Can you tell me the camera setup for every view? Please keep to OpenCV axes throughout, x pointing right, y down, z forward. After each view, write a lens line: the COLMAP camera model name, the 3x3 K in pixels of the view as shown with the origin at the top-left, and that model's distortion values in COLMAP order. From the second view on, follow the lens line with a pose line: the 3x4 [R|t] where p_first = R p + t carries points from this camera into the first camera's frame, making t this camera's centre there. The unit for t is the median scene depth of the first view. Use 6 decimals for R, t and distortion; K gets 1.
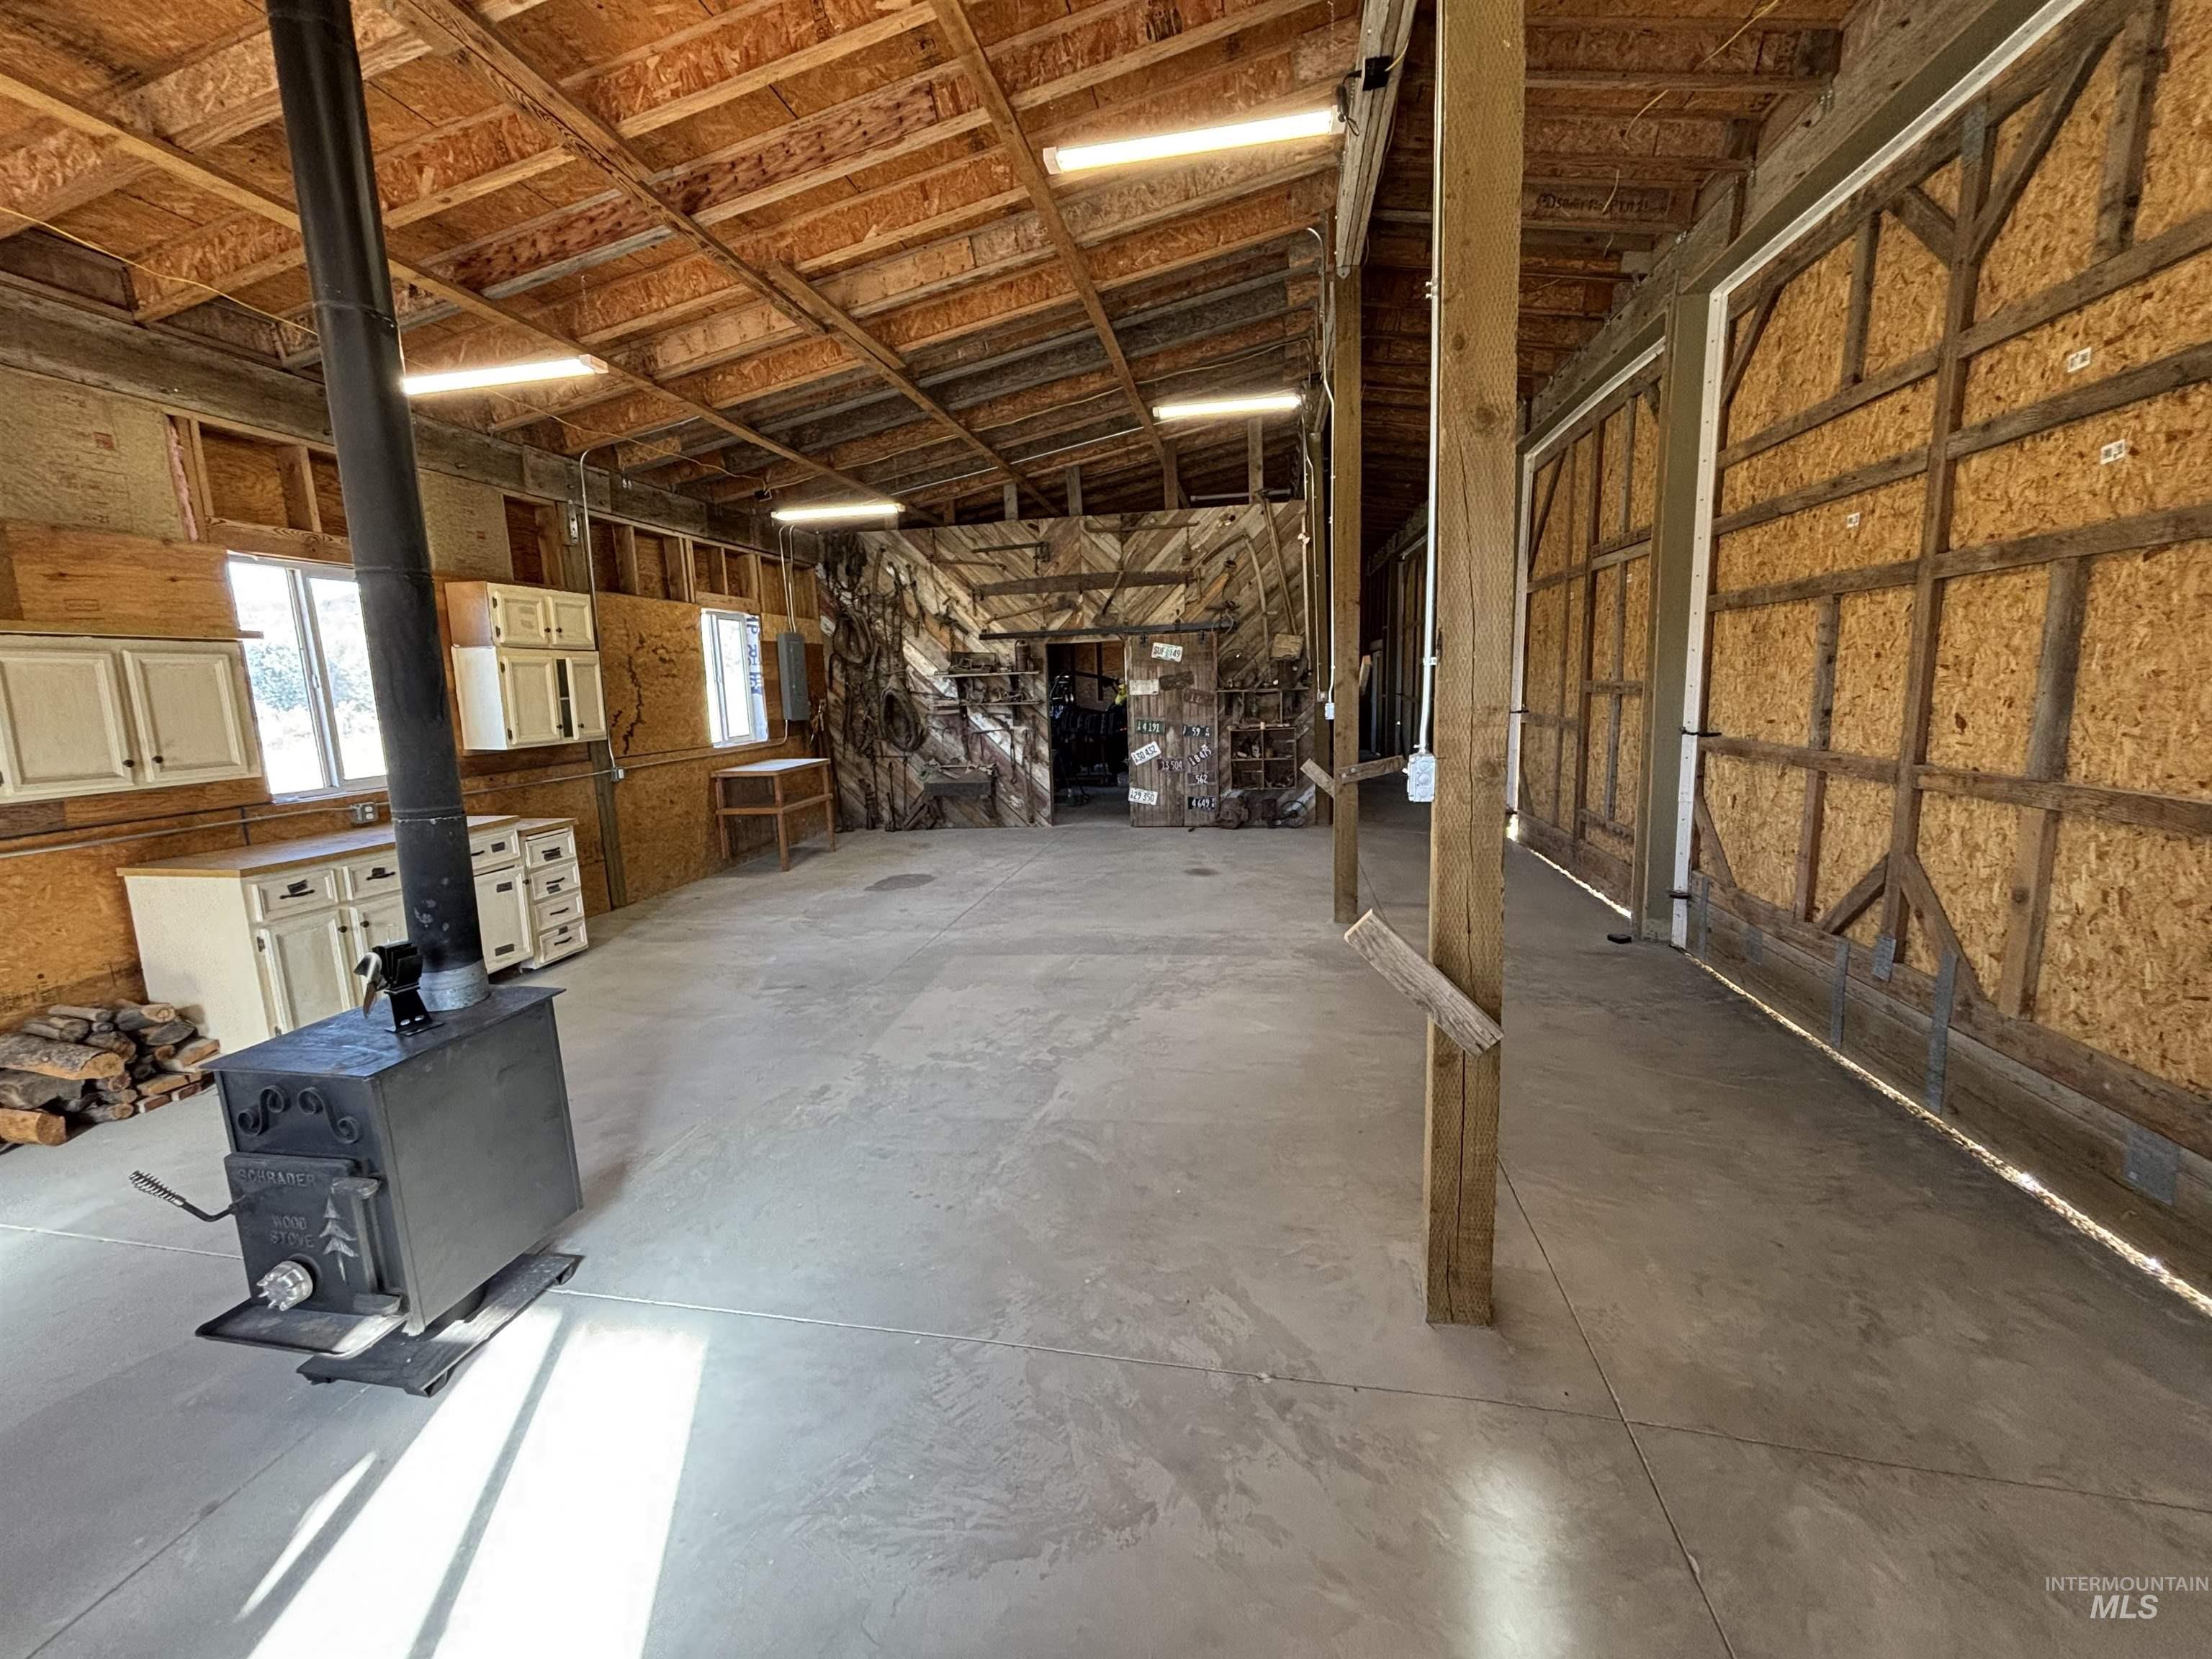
lens RADIAL K [[885.1, 0, 1102.6], [0, 885.1, 820.1], [0, 0, 1]] dist [-0.000694, -0.000203]
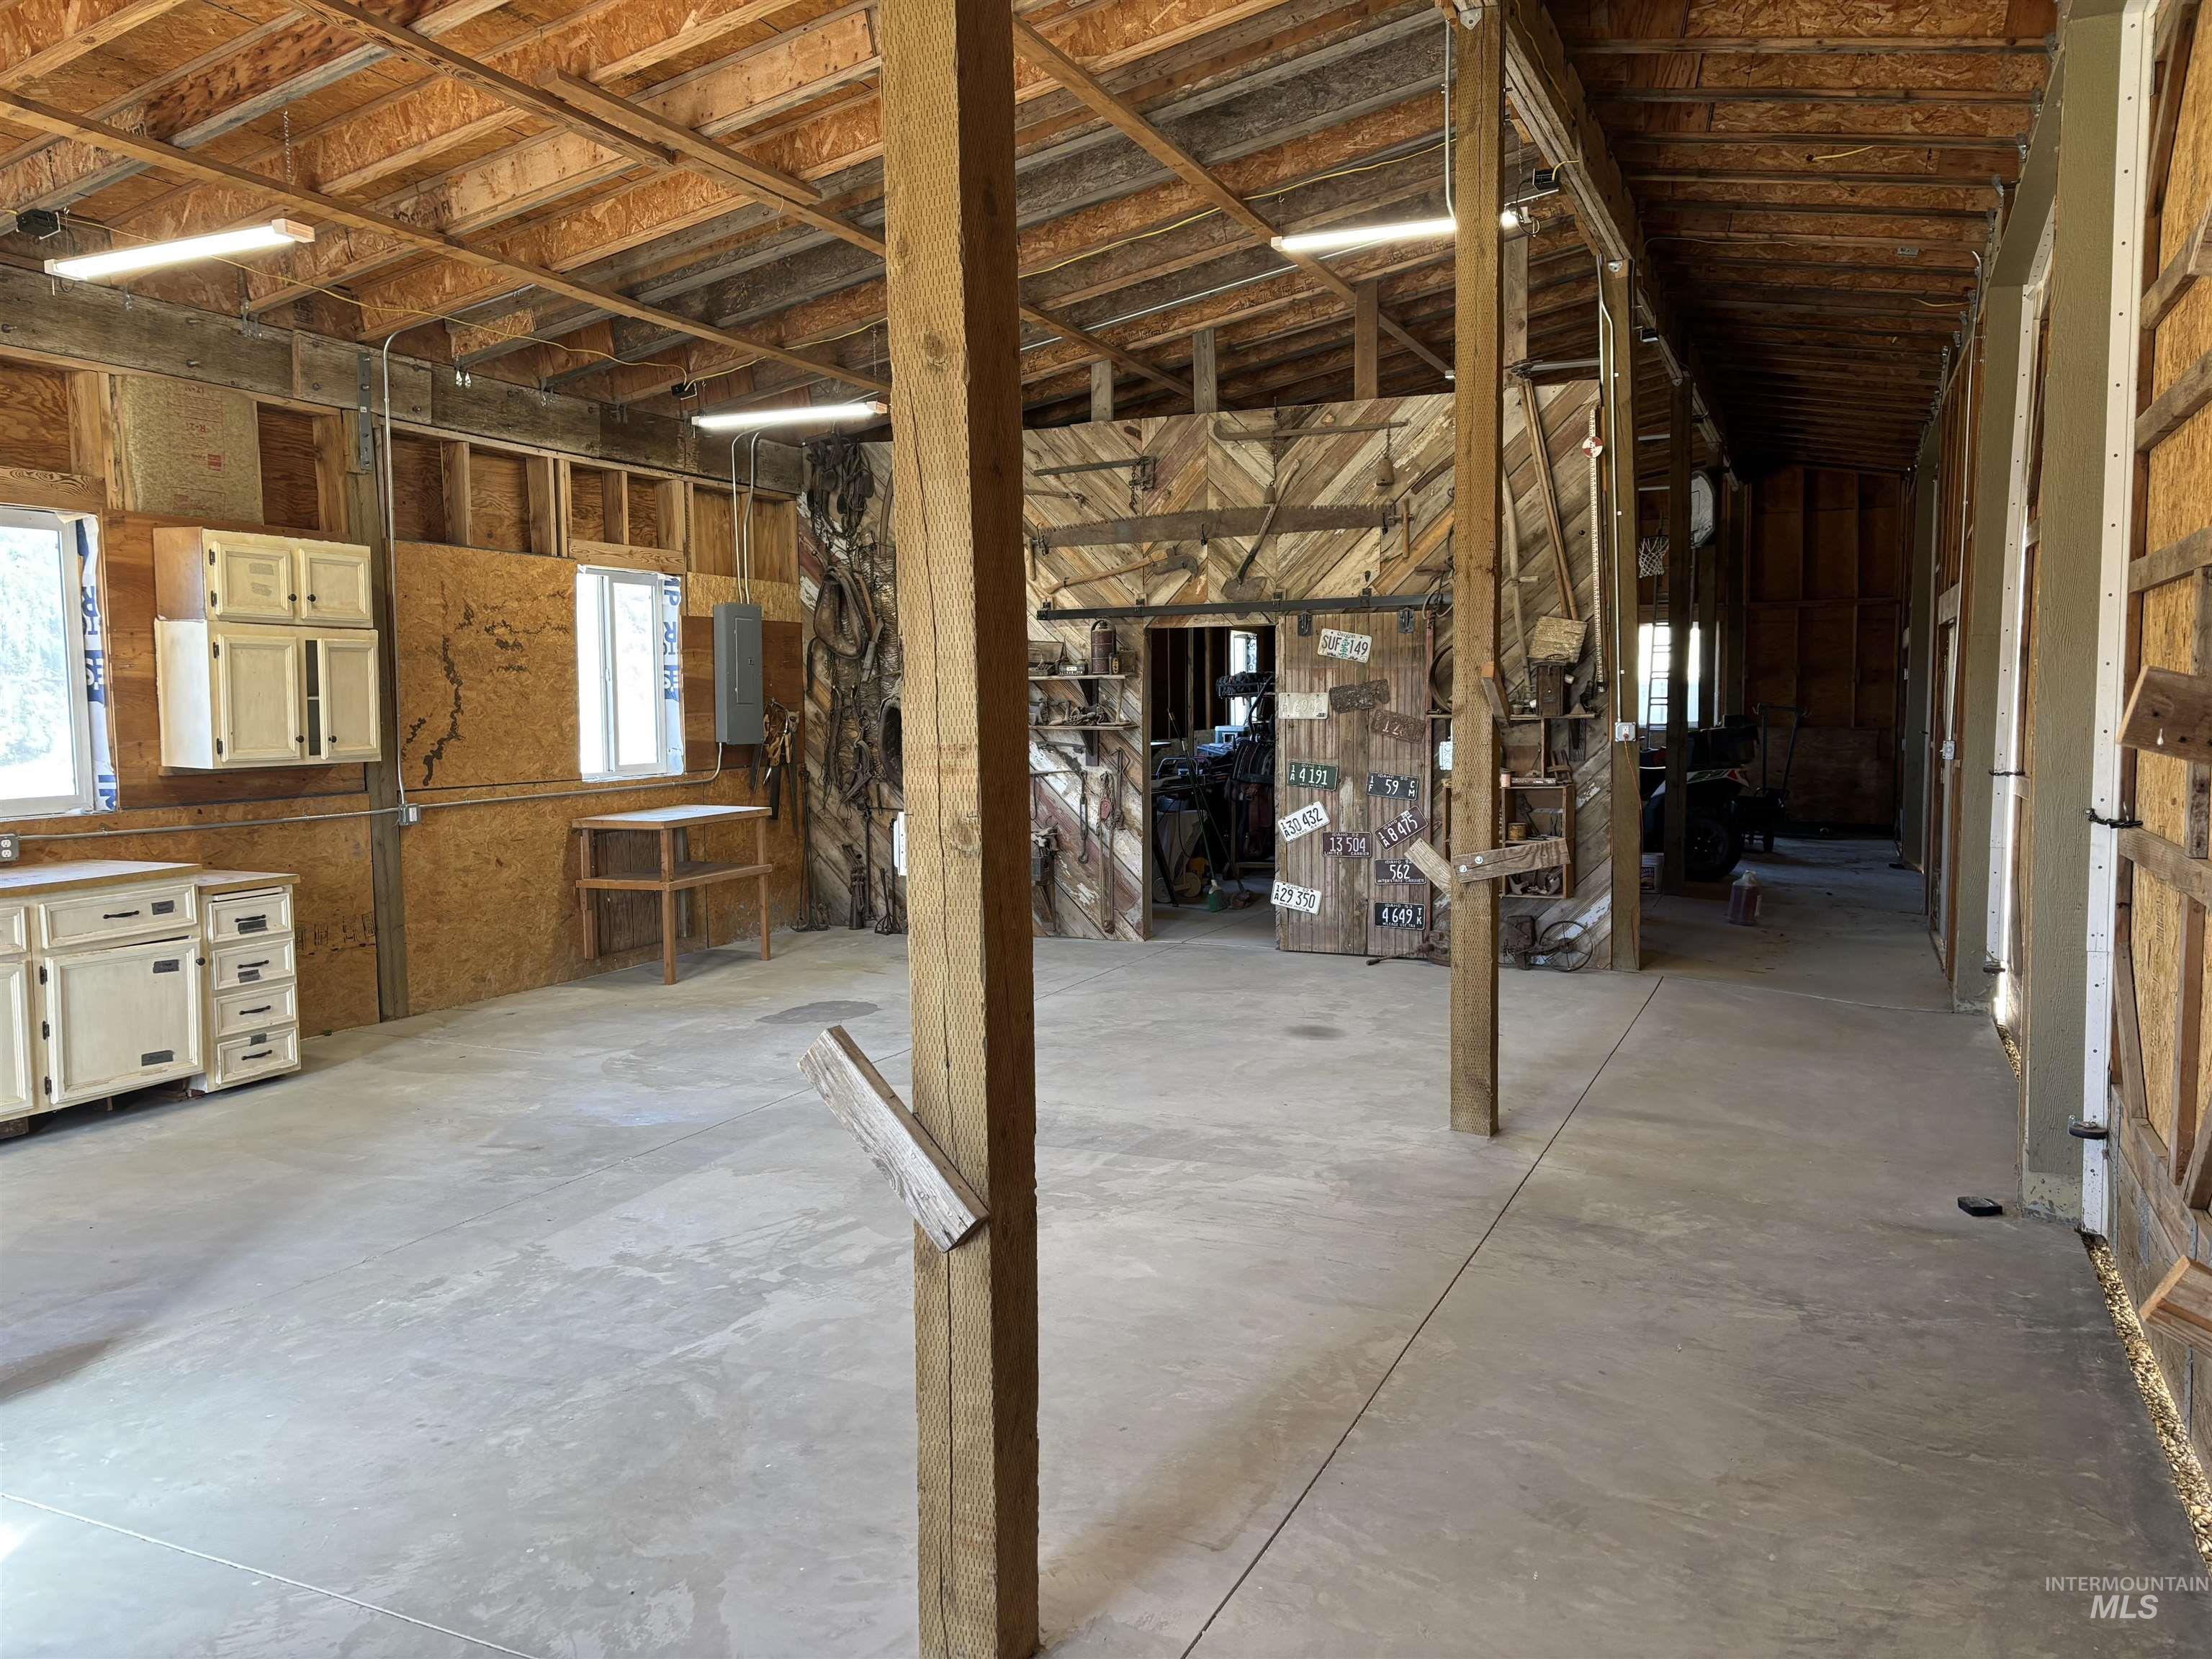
lens RADIAL K [[1638.1, 0, 1106.0], [0, 1638.1, 829.5], [0, 0, 1]] dist [0.063078, -0.049890]
pose [[0.970267, 0.044960, -0.237824, 0.202204], [-0.061436, 0.996163, -0.062321, 0.003302], [0.234110, 0.075079, 0.969307, -0.055037]]
